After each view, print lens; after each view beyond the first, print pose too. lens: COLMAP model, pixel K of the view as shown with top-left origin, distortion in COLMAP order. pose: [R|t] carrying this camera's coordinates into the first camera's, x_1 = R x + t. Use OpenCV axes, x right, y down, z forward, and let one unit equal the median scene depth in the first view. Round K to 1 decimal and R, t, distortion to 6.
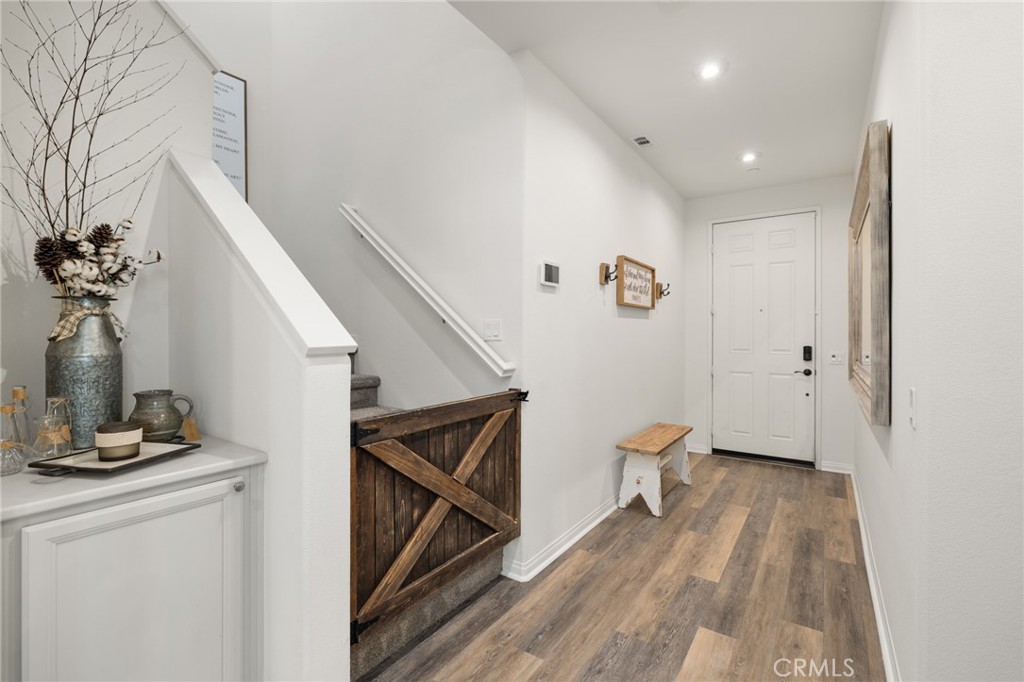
lens RADIAL K [[458.3, 0, 509.3], [0, 458.3, 338.2], [0, 0, 1]] dist [0.000443, 0.000266]
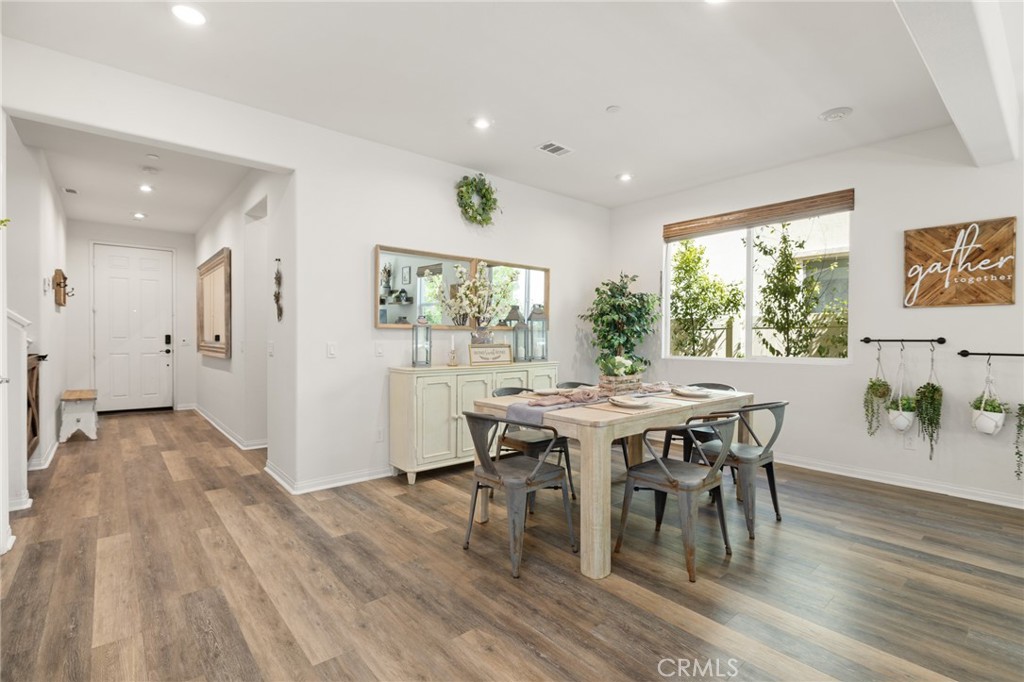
lens RADIAL K [[470.9, 0, 514.8], [0, 470.9, 342.2], [0, 0, 1]] dist [-0.003453, -0.000726]
pose [[0.252404, -0.010307, 0.967567, -0.652055], [0.003418, 0.999947, 0.009761, 0.032190], [-0.967616, 0.000843, 0.252426, -0.603916]]
